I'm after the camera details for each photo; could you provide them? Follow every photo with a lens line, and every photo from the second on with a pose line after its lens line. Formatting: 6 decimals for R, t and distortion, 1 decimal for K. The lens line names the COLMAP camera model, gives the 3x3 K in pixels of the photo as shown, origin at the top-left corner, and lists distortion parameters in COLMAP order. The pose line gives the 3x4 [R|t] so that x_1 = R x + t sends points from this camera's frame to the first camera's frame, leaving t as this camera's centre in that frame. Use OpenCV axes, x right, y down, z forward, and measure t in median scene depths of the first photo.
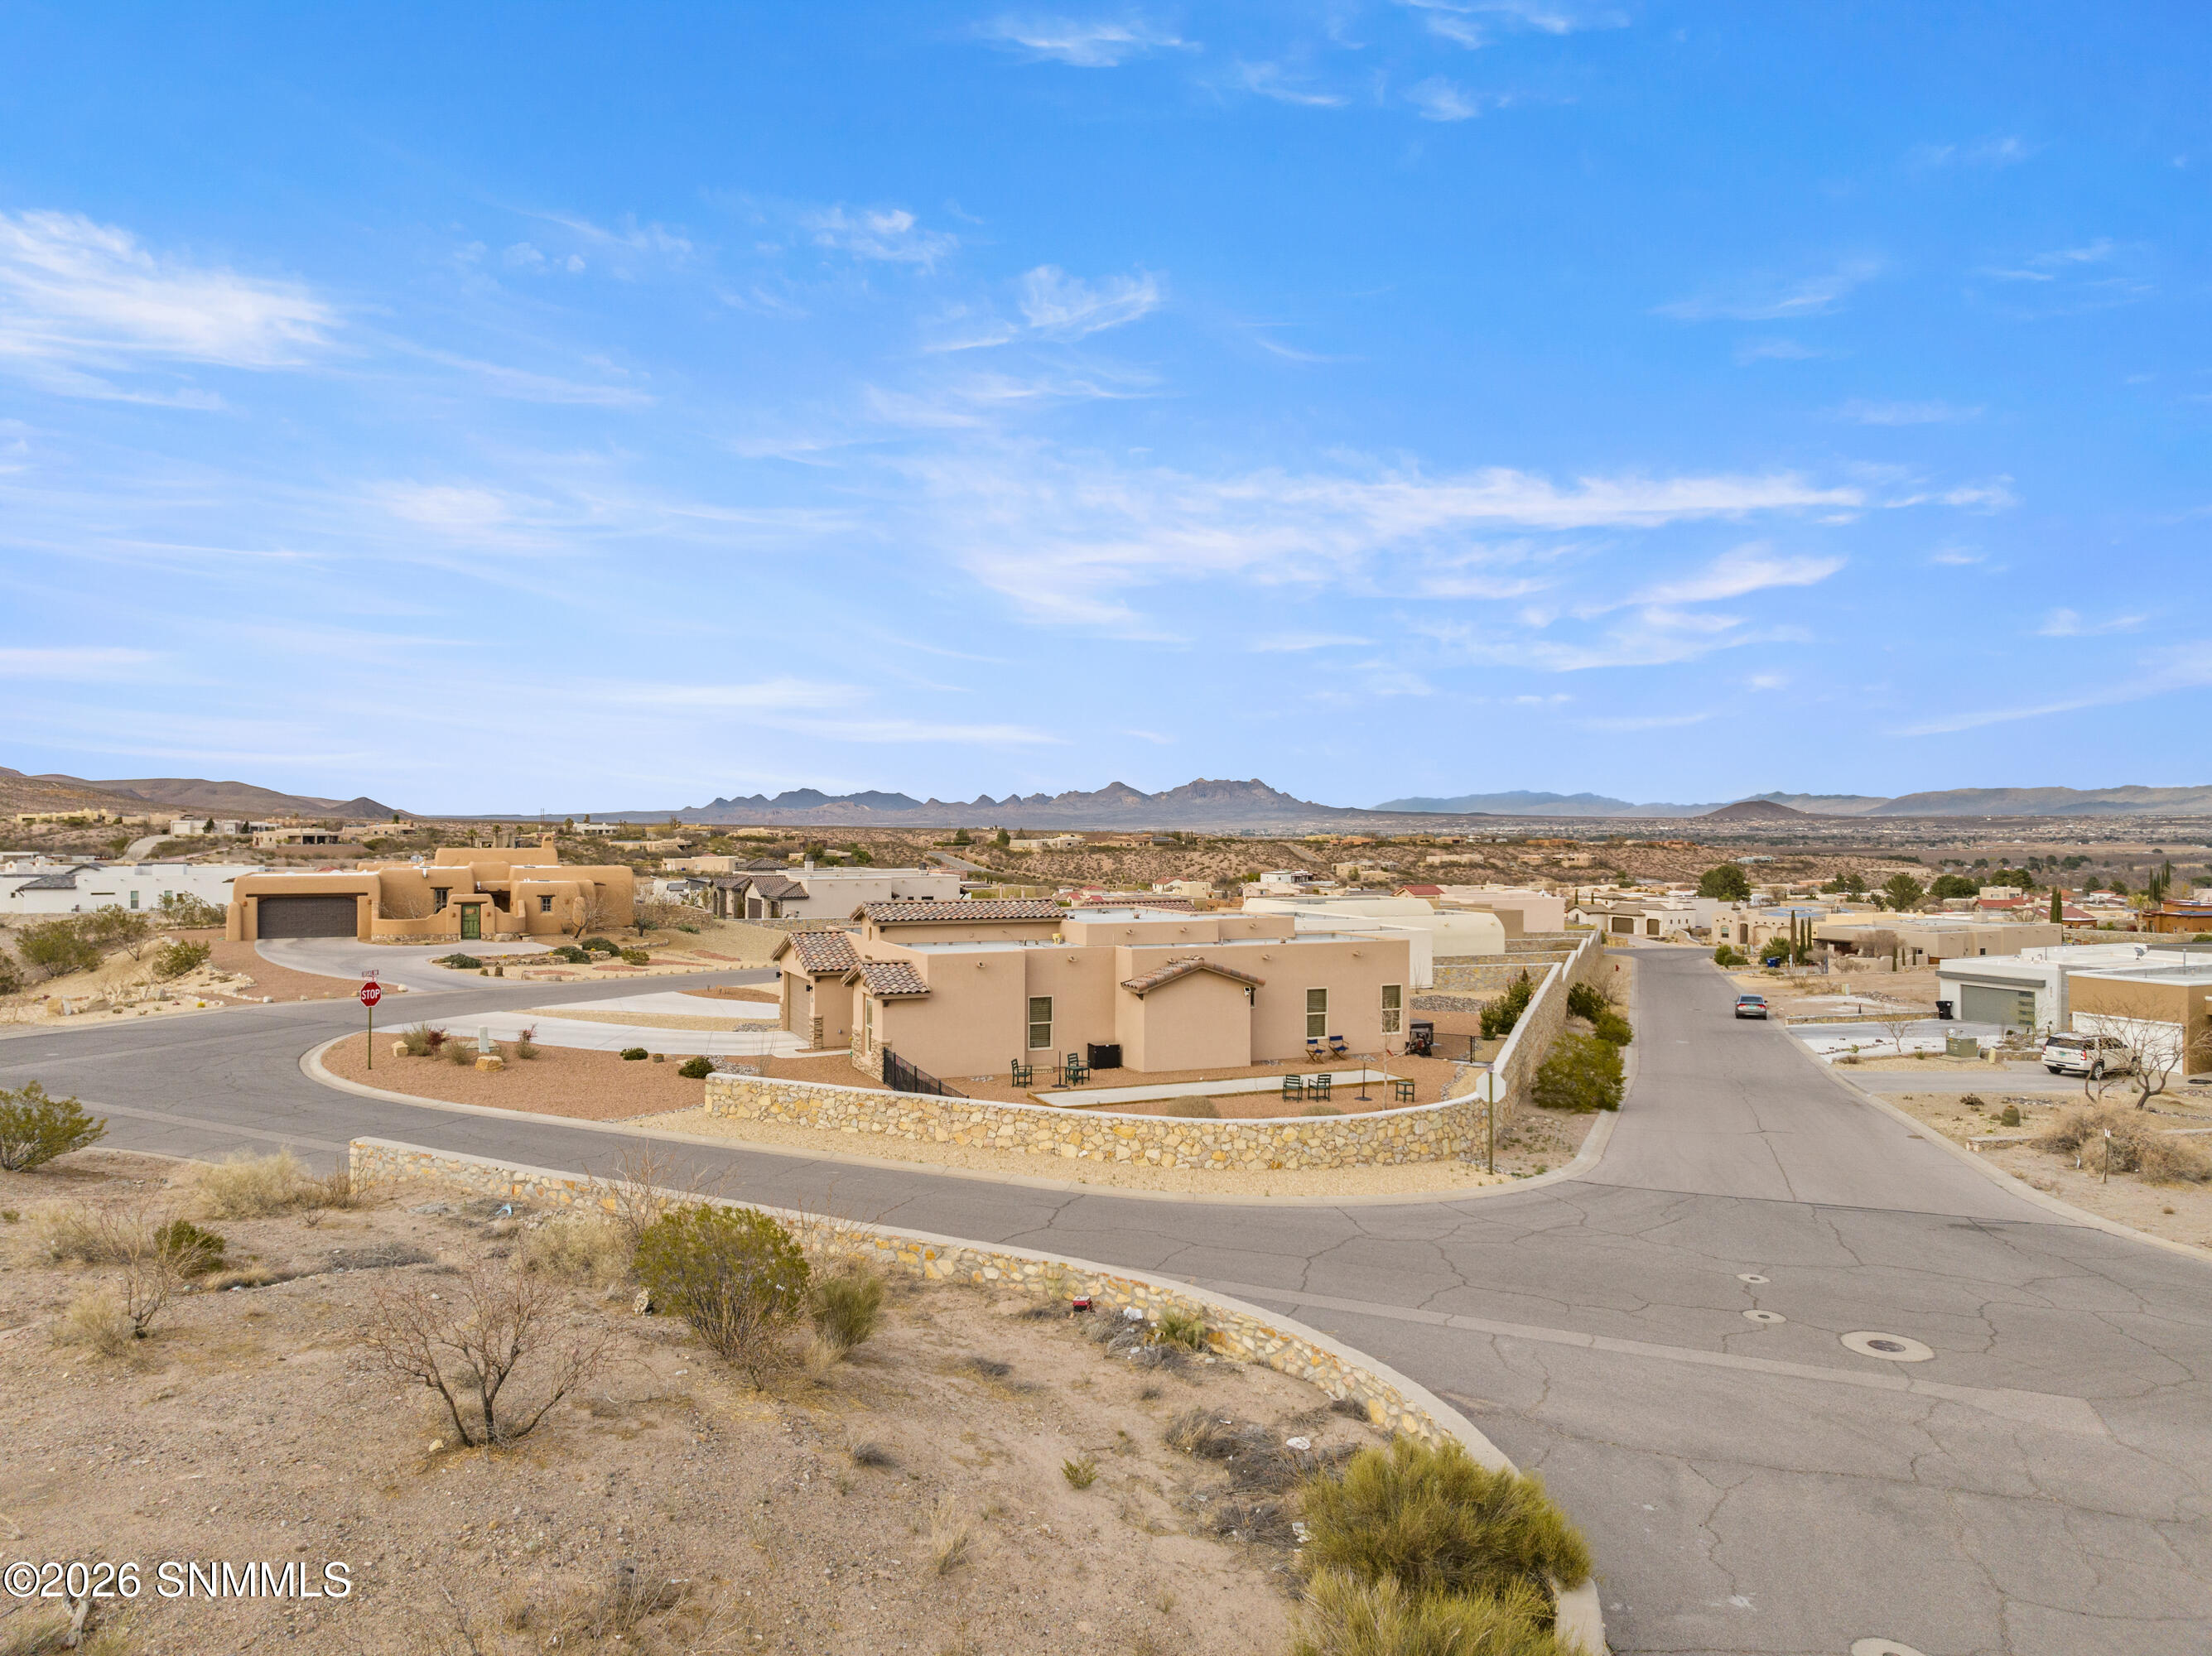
lens RADIAL K [[1555.6, 0, 1118.8], [0, 1555.6, 774.1], [0, 0, 1]] dist [-0.041439, 0.007271]
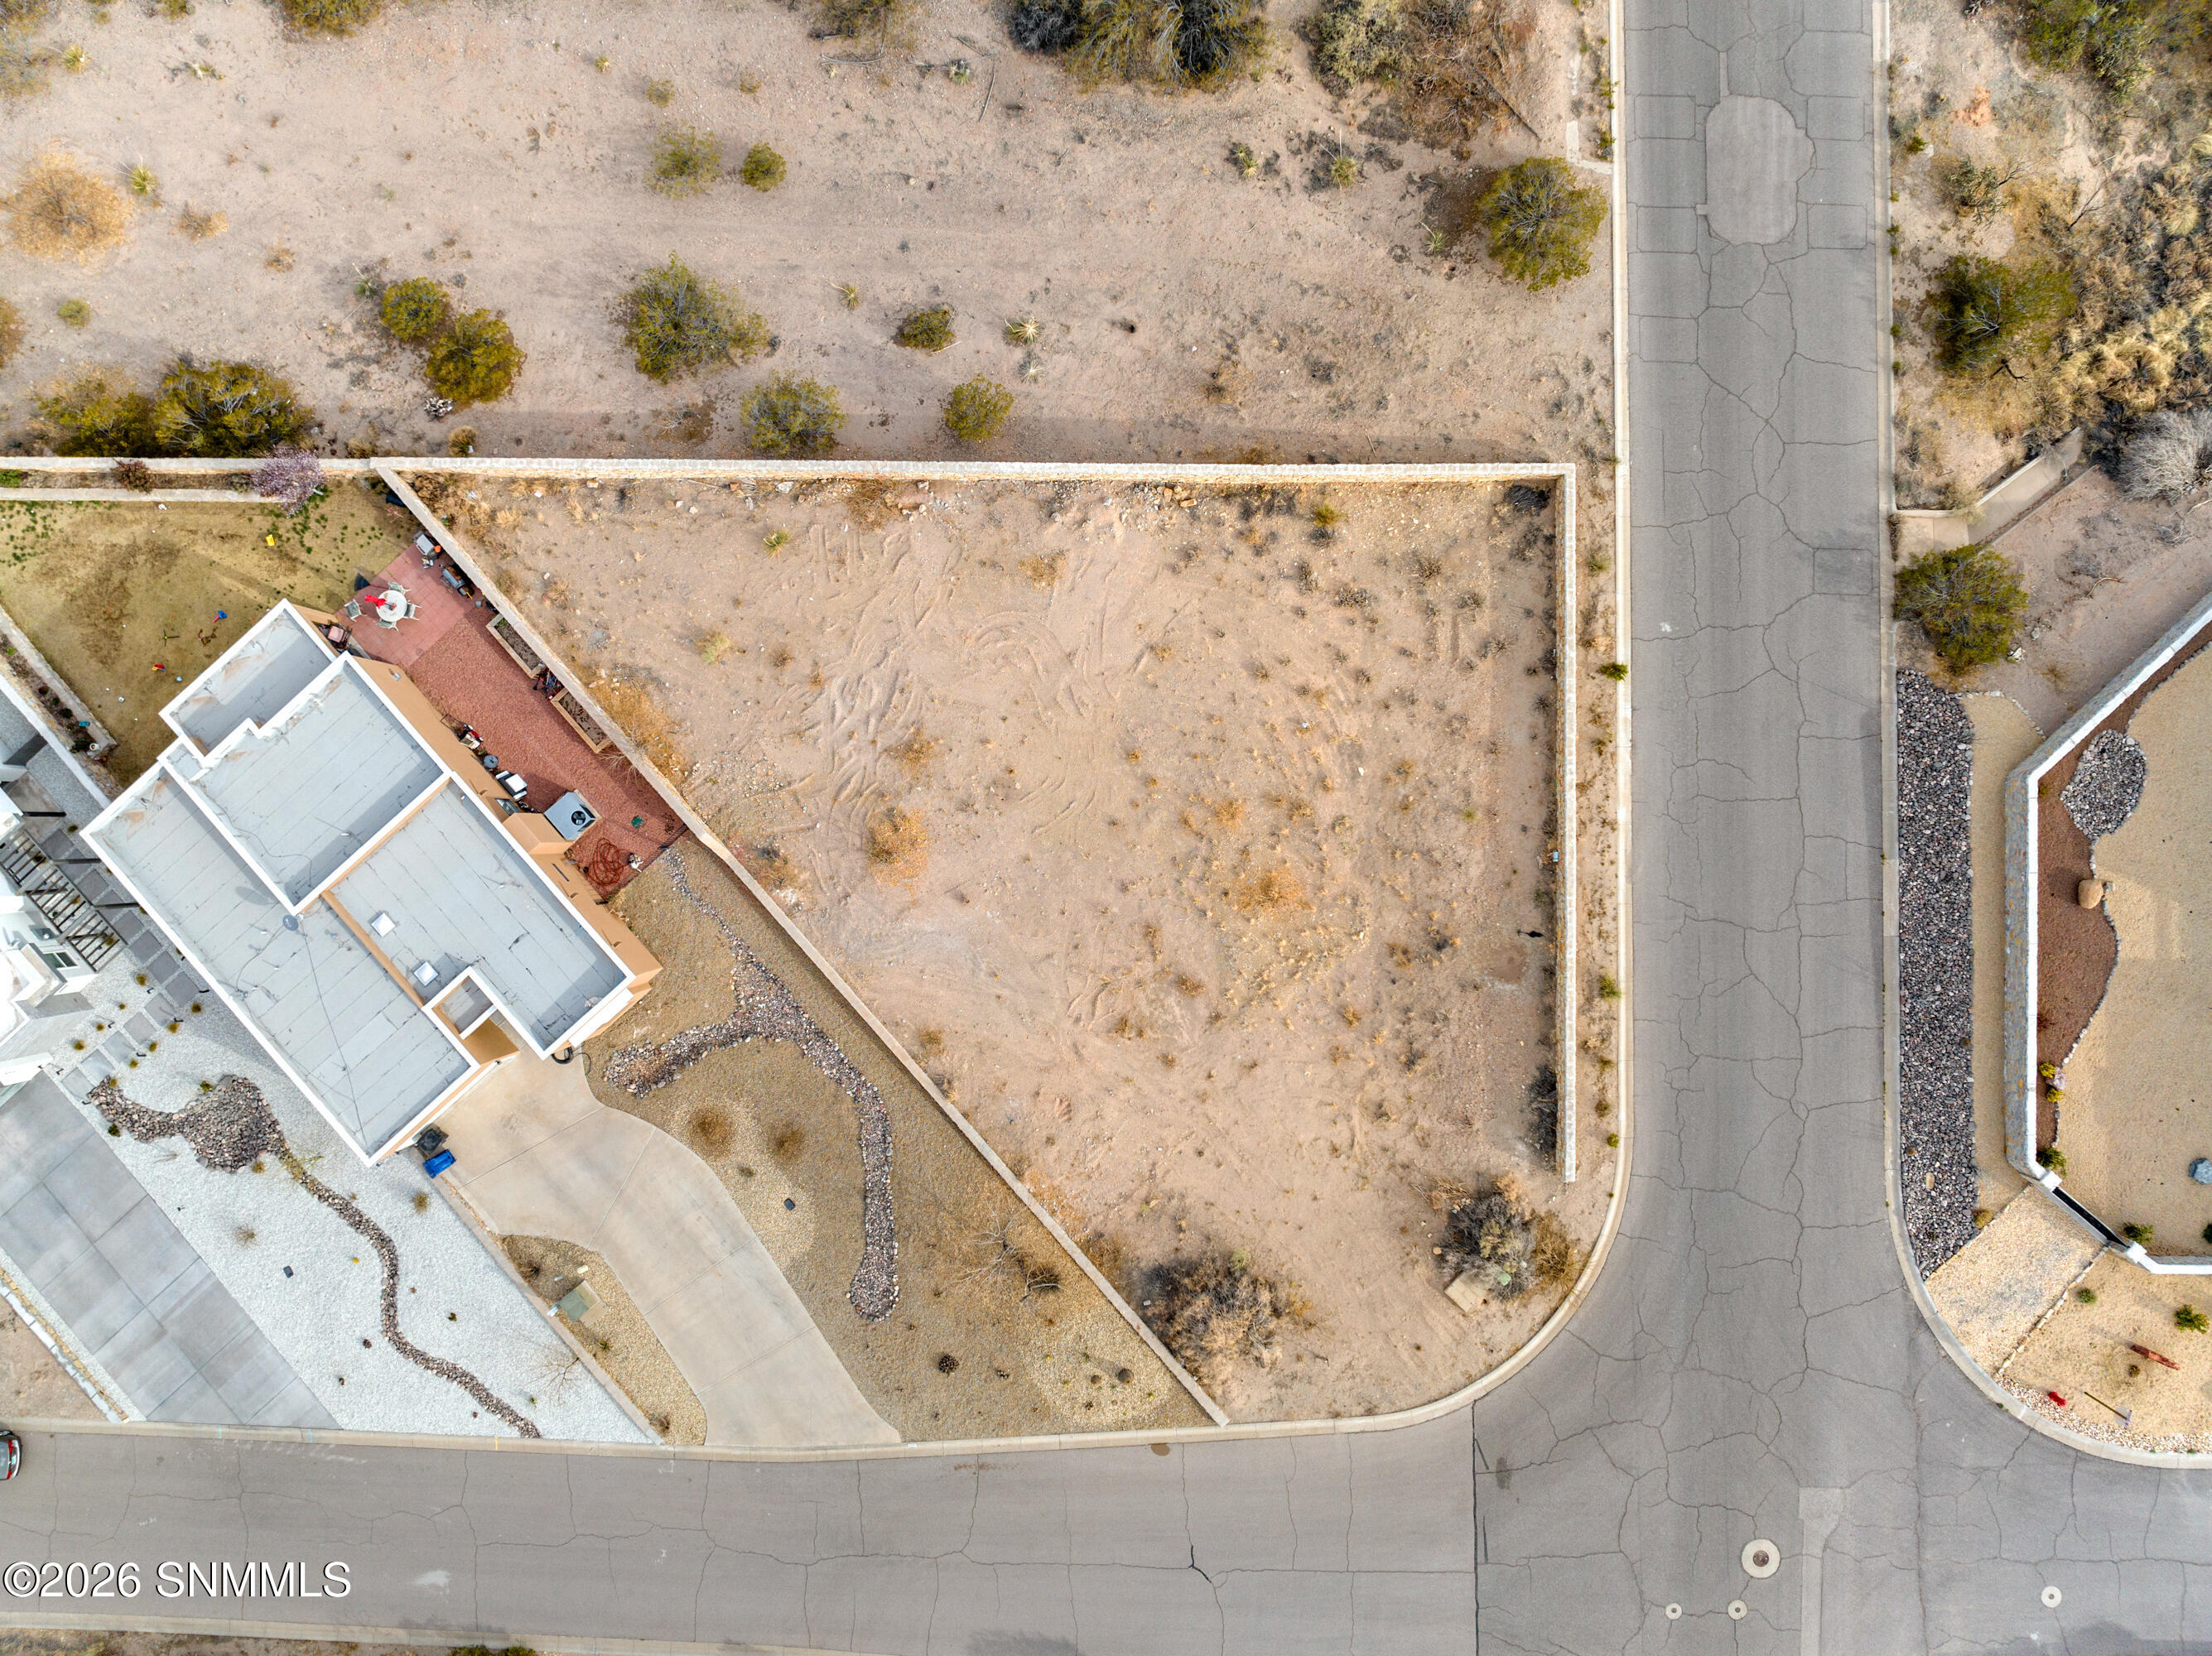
lens RADIAL K [[1555.6, 0, 1112.4], [0, 1555.6, 783.6], [0, 0, 1]] dist [-0.041439, 0.007271]
pose [[-0.308917, -0.951052, 0.008415, 0.090280], [-0.028793, 0.018196, 0.999420, -0.089522], [-0.950653, 0.308495, -0.033004, 0.079638]]
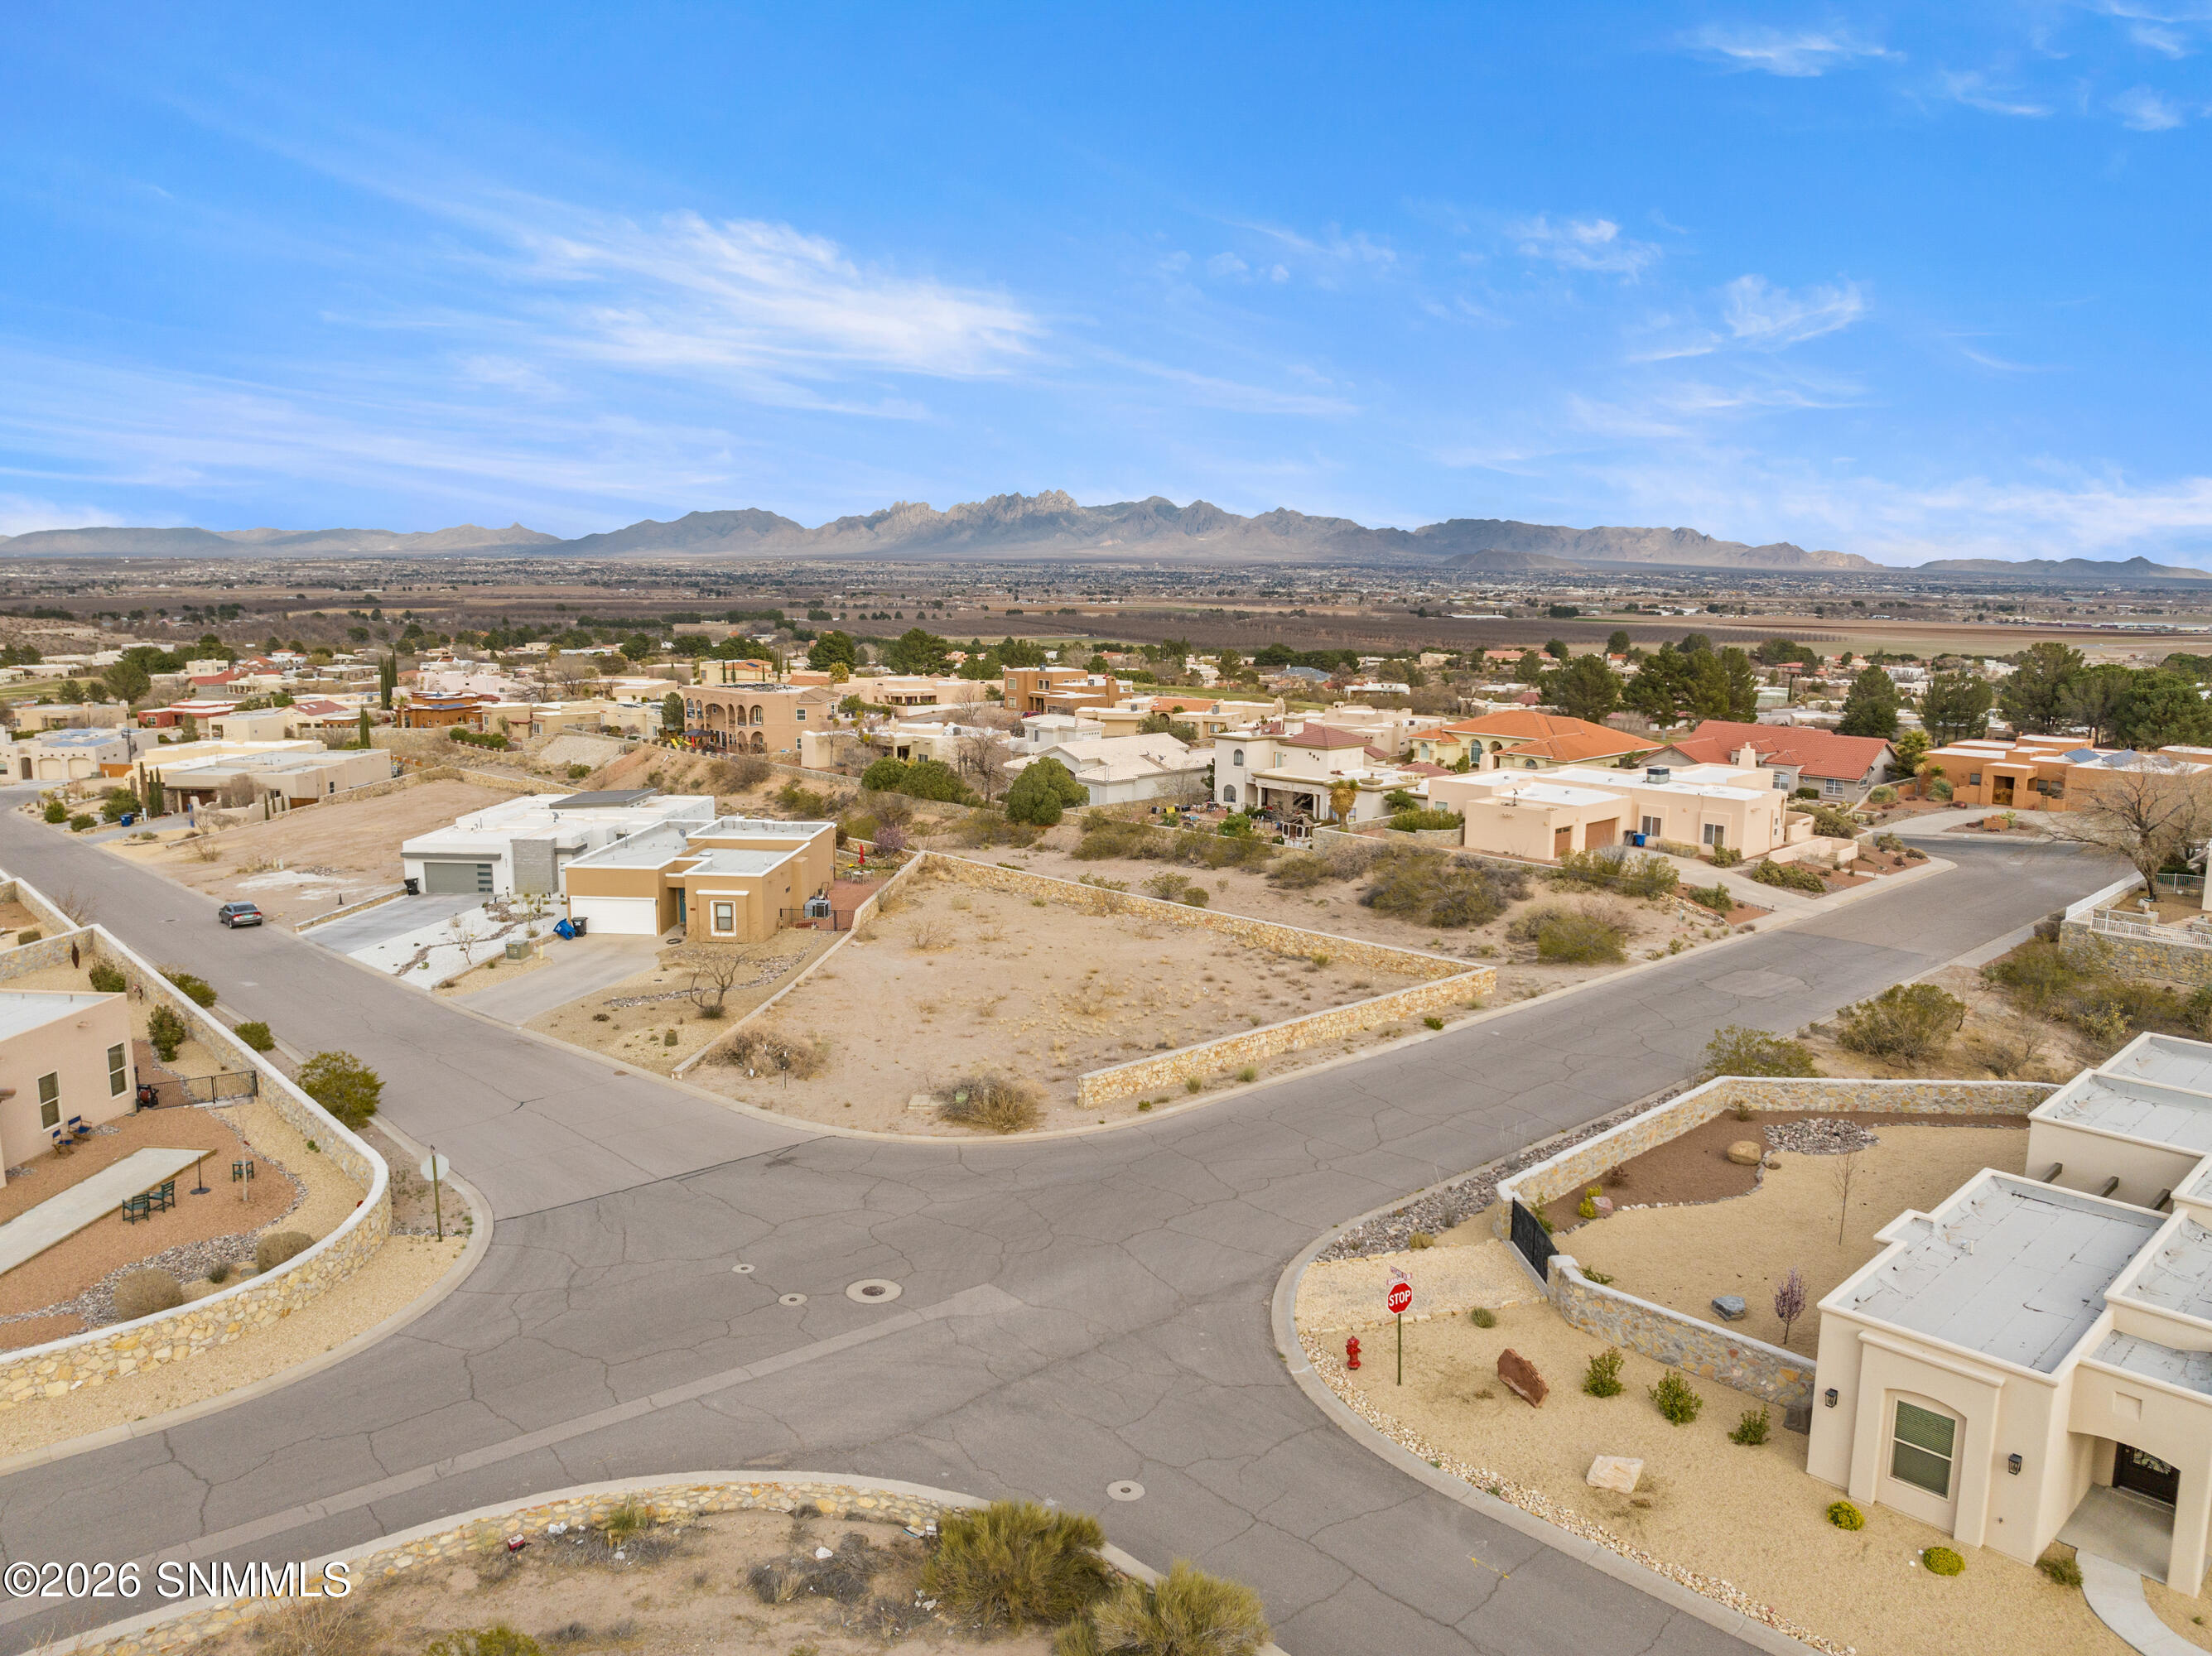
lens RADIAL K [[1555.6, 0, 1114.6], [0, 1555.6, 813.3], [0, 0, 1]] dist [-0.041439, 0.007271]
pose [[0.468373, -0.135714, 0.873045, -0.033538], [-0.034116, 0.984618, 0.171361, -0.018473], [-0.882872, -0.110046, 0.456538, 0.006315]]
